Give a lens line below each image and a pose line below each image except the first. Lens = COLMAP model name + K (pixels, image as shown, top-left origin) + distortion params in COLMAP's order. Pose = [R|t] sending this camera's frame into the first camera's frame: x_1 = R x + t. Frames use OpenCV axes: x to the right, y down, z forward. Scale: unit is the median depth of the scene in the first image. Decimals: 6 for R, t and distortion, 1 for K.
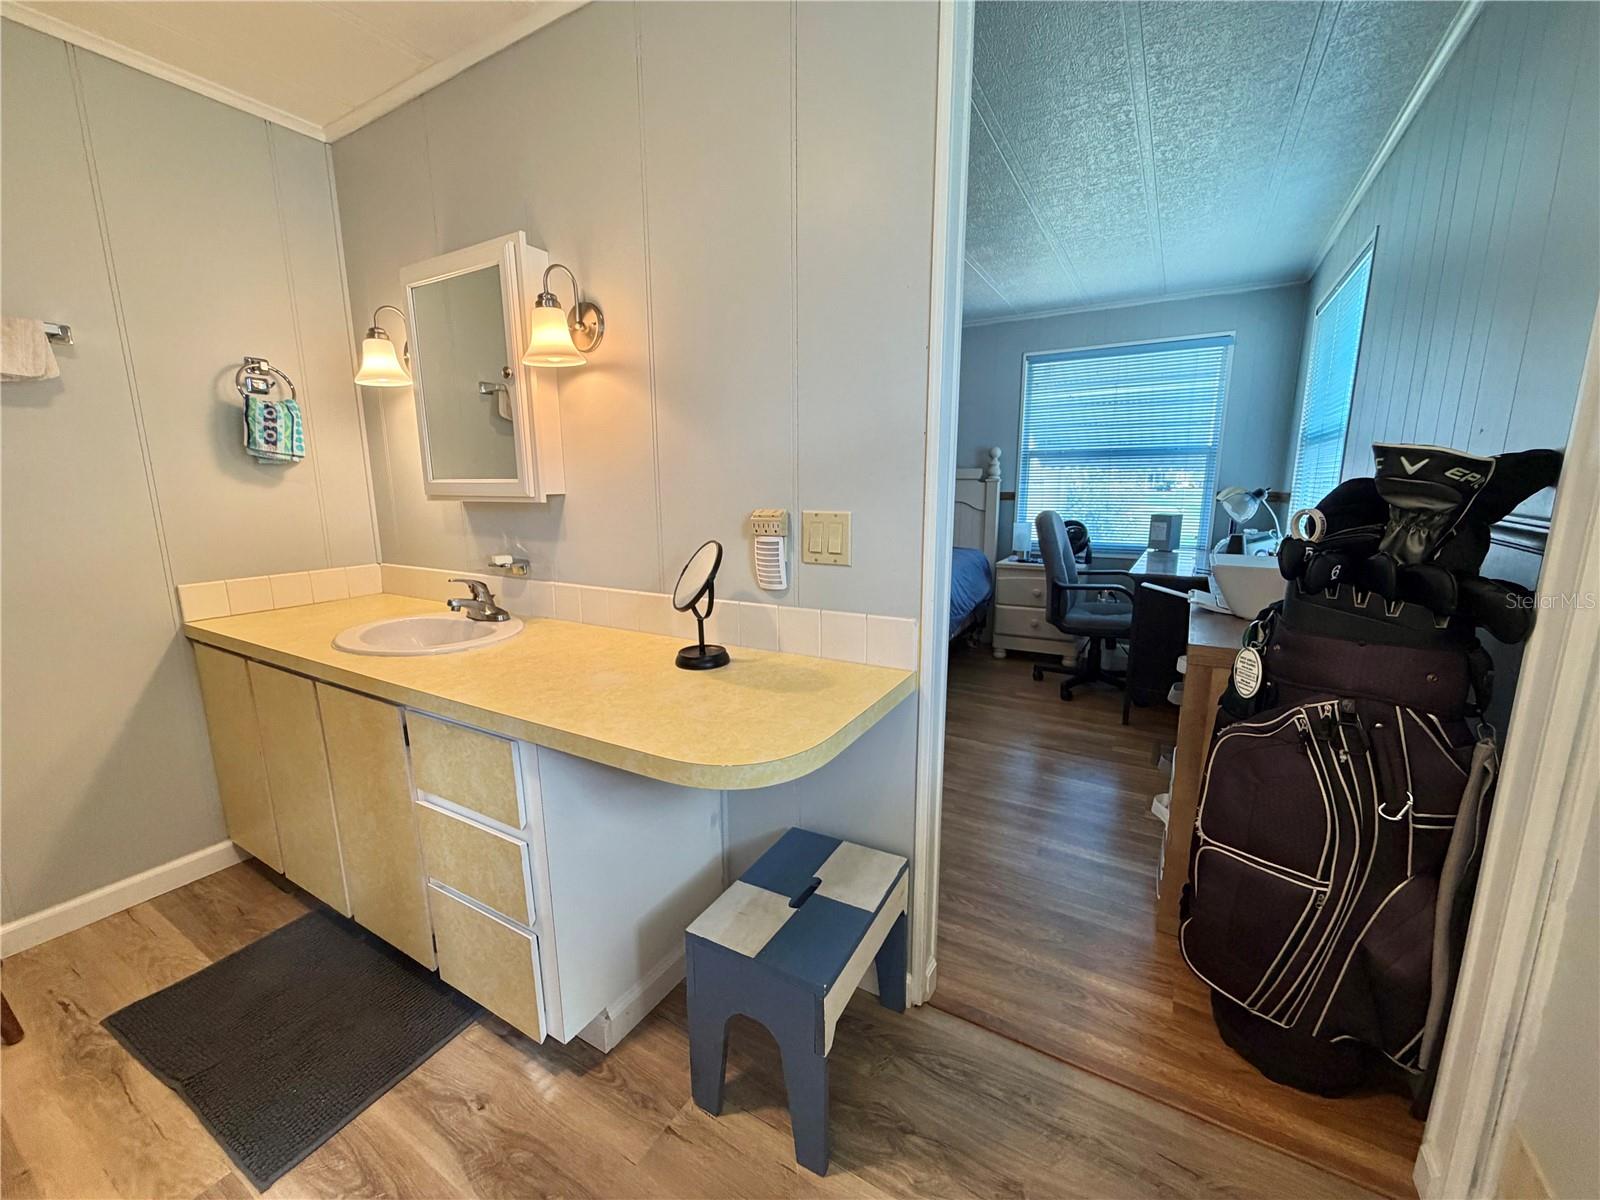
lens RADIAL K [[636.8, 0, 798.1], [0, 636.8, 601.4], [0, 0, 1]] dist [-0.000521, -0.000552]
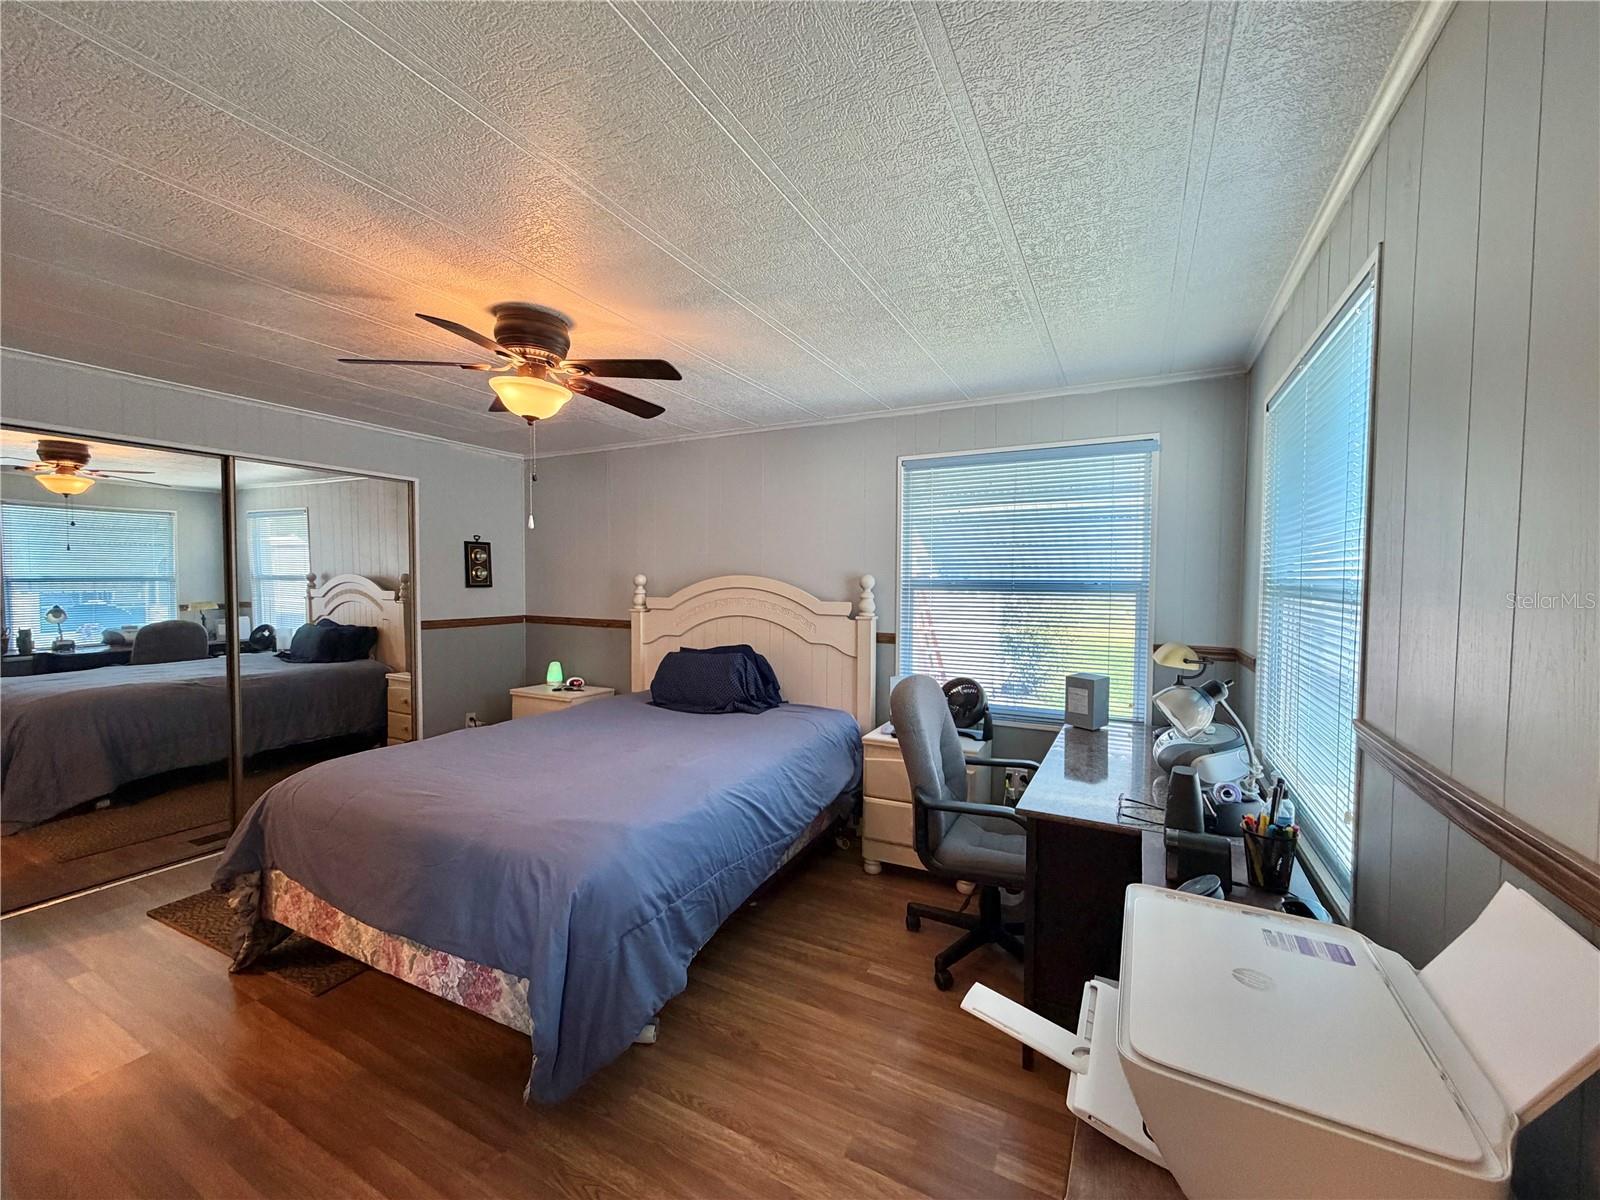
lens RADIAL K [[636.8, 0, 798.1], [0, 636.8, 601.4], [0, 0, 1]] dist [-0.000521, -0.000552]
pose [[0.998624, 0.008465, 0.051761, 0.216440], [-0.000820, 0.989288, -0.145975, -0.114839], [-0.052442, 0.145732, 0.987933, 0.299158]]
